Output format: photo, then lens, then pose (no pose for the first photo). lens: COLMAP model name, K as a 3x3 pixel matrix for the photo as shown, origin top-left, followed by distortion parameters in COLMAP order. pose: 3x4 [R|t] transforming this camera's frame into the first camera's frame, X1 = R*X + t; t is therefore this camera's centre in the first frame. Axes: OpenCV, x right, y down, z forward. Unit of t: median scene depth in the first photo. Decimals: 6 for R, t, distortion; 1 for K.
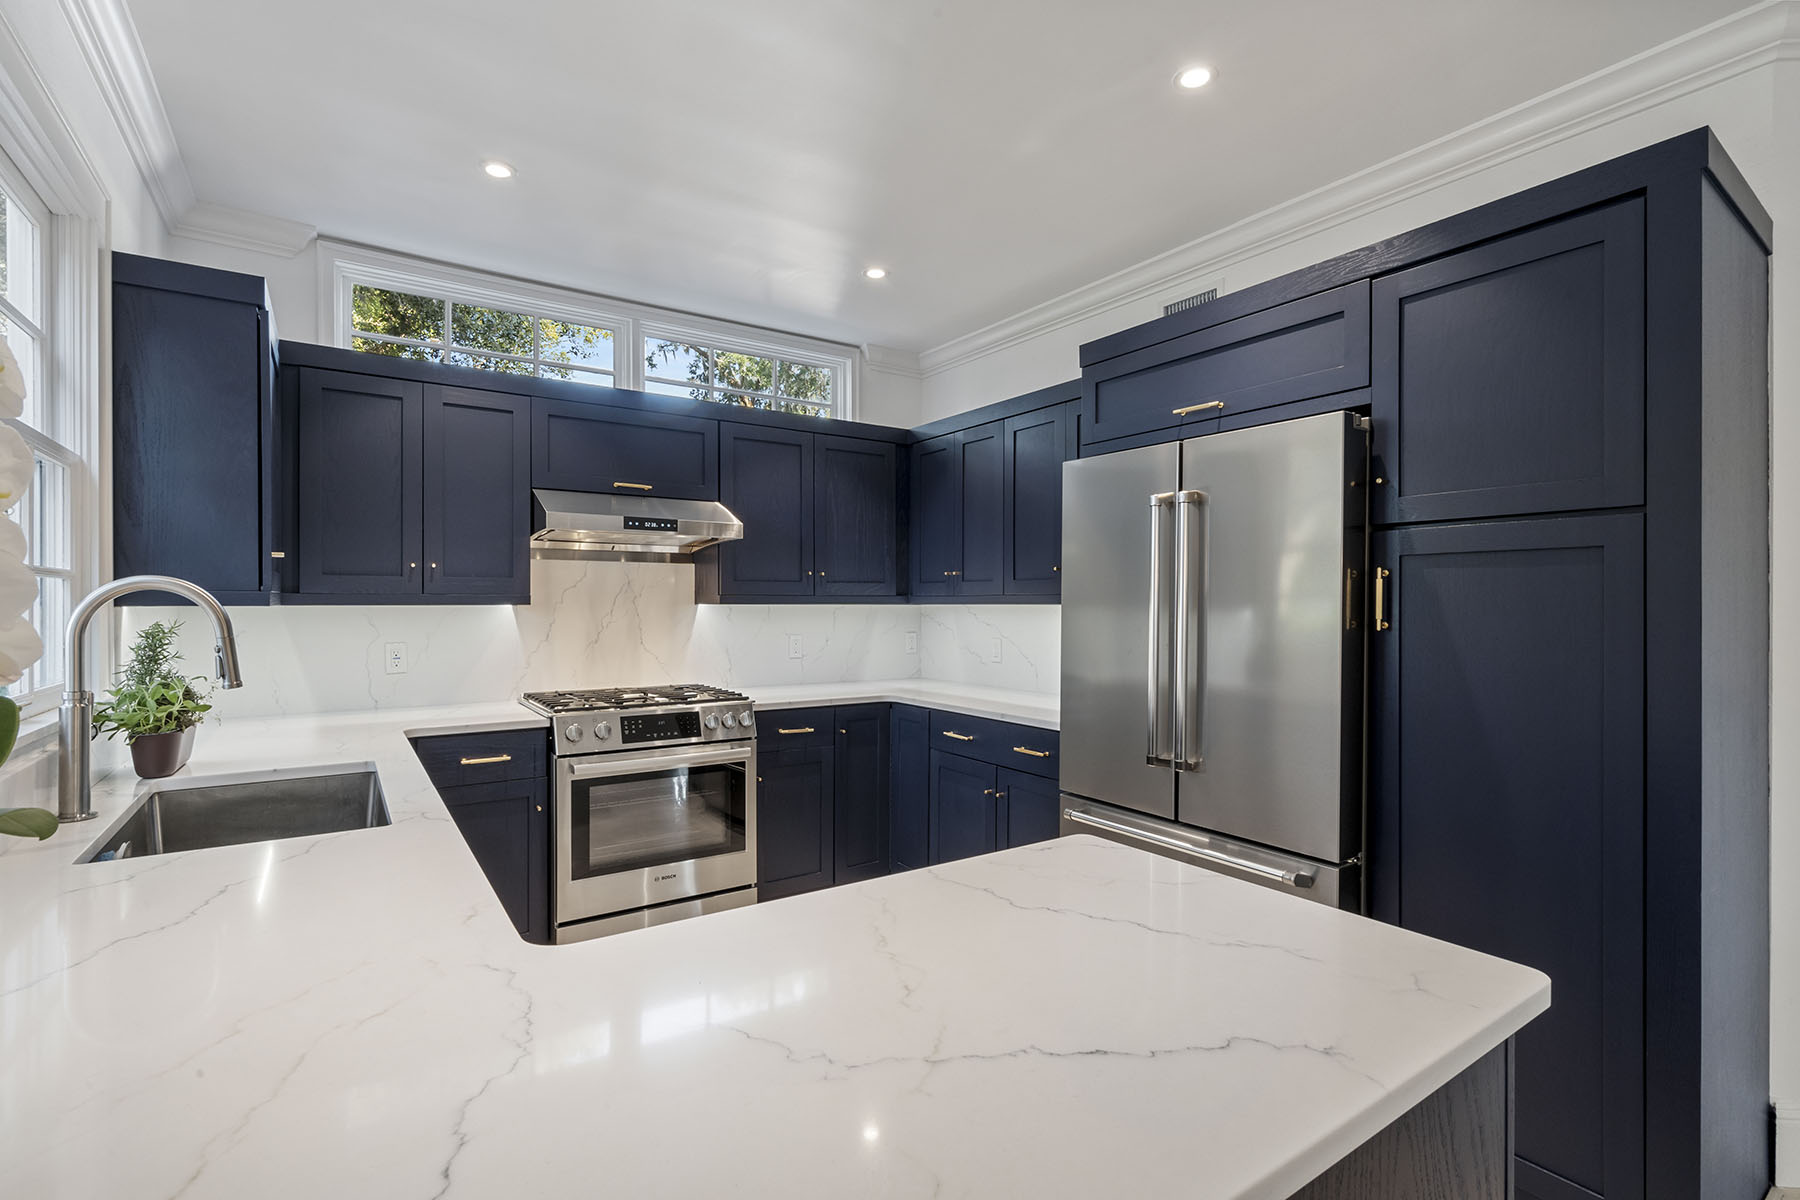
lens RADIAL K [[824.0, 0, 895.4], [0, 824.0, 602.4], [0, 0, 1]] dist [-0.002212, -0.000044]
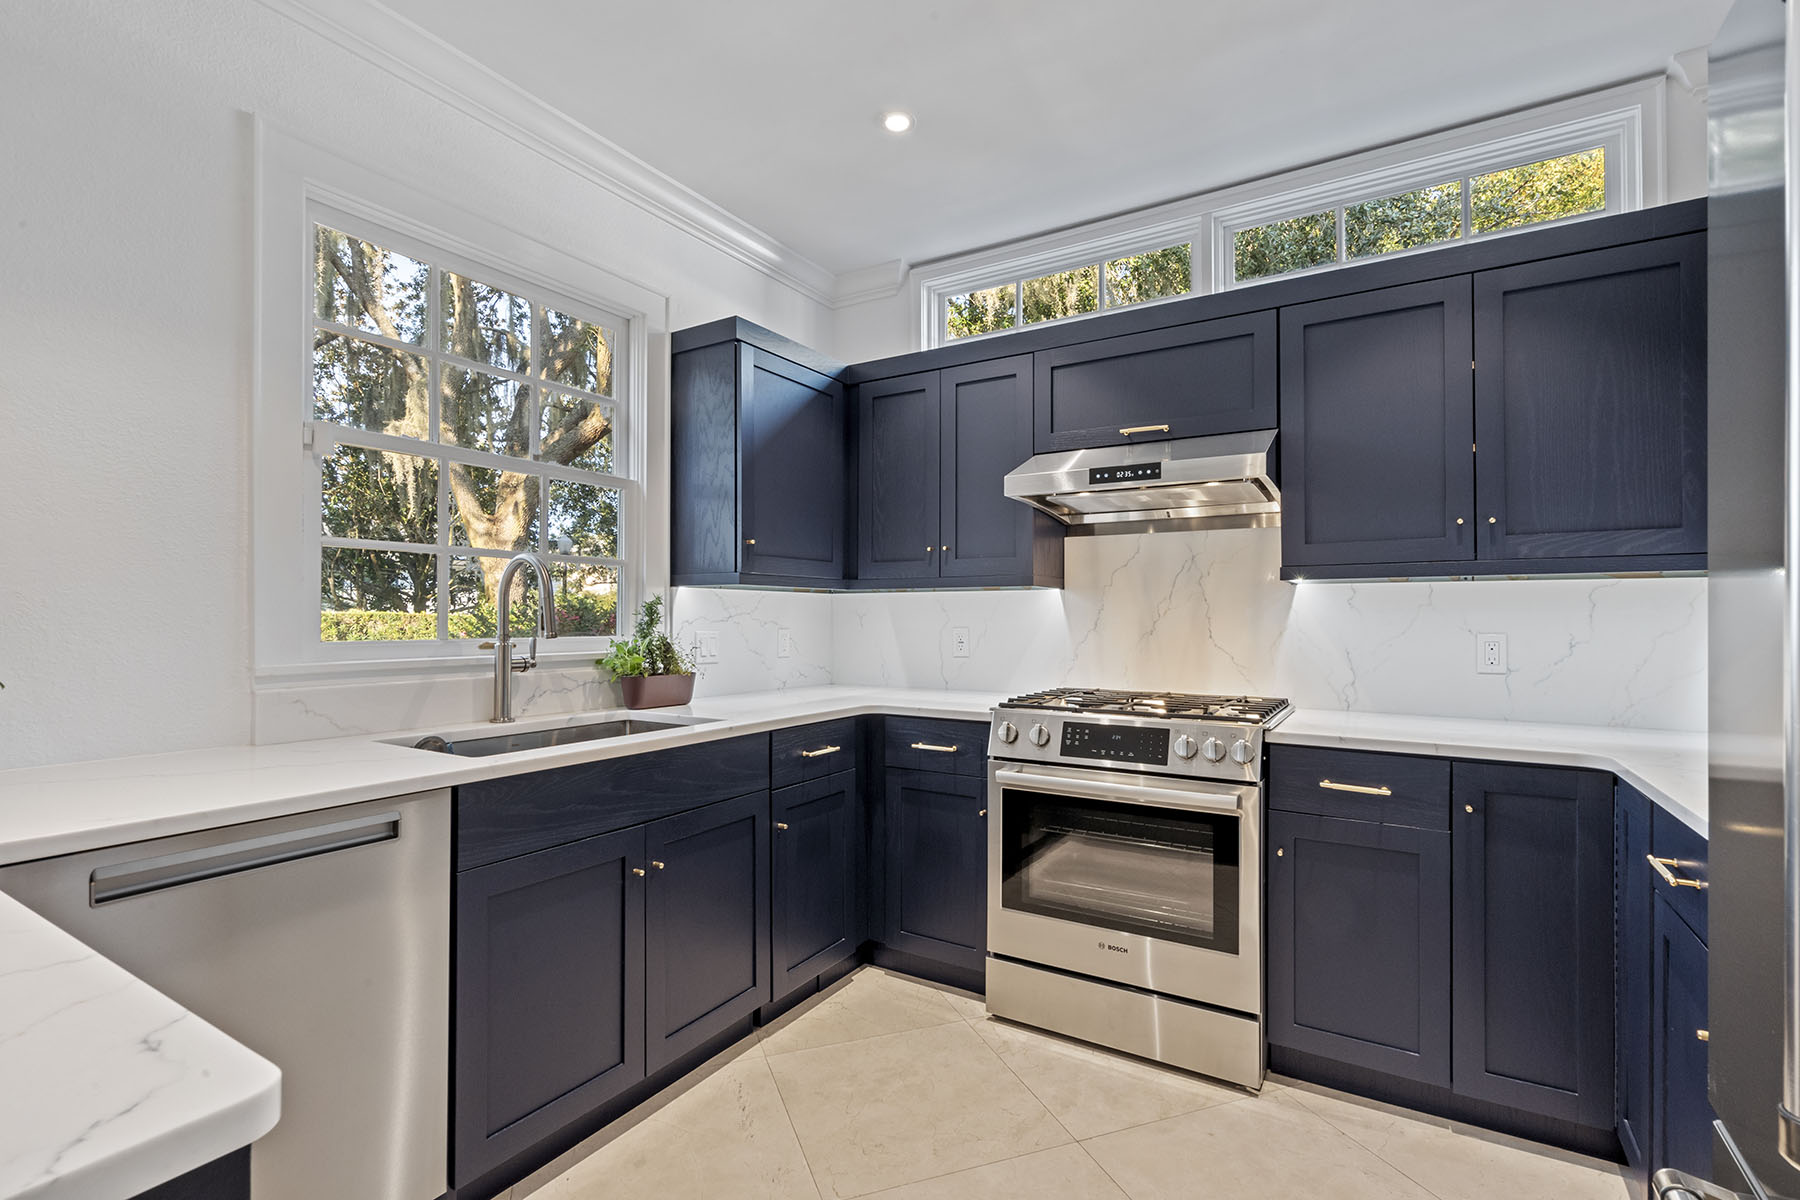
lens RADIAL K [[822.4, 0, 902.1], [0, 822.4, 610.4], [0, 0, 1]] dist [-0.002836, 0.000018]
pose [[0.408194, -0.010484, -0.912835, 0.309001], [-0.000152, 0.999933, -0.011552, 0.039474], [0.912895, 0.004854, 0.408165, 0.510510]]
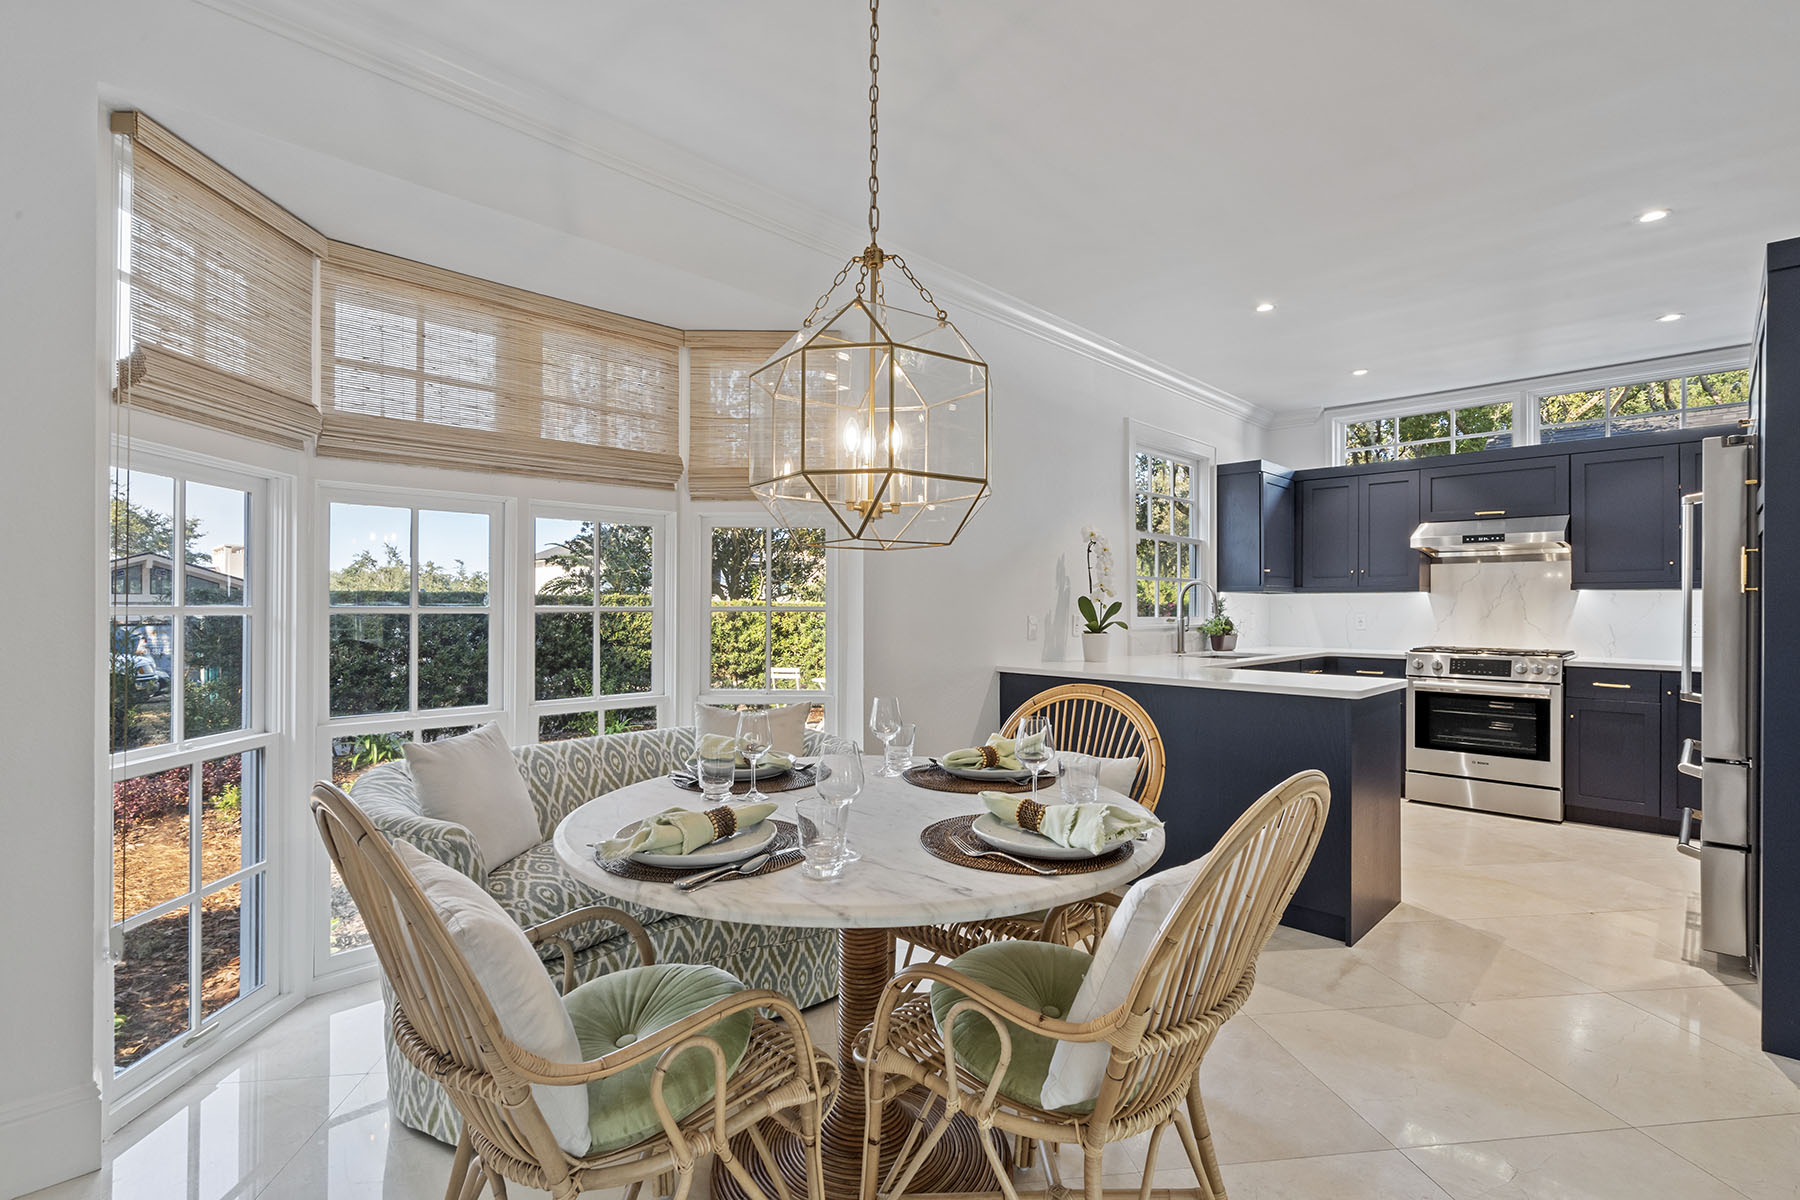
lens RADIAL K [[824.0, 0, 895.4], [0, 824.0, 602.4], [0, 0, 1]] dist [-0.002212, -0.000044]
pose [[0.188897, -0.006782, -0.981973, 1.027298], [-0.004171, 0.999962, -0.007708, 0.042539], [0.981988, 0.005552, 0.188862, -0.387202]]
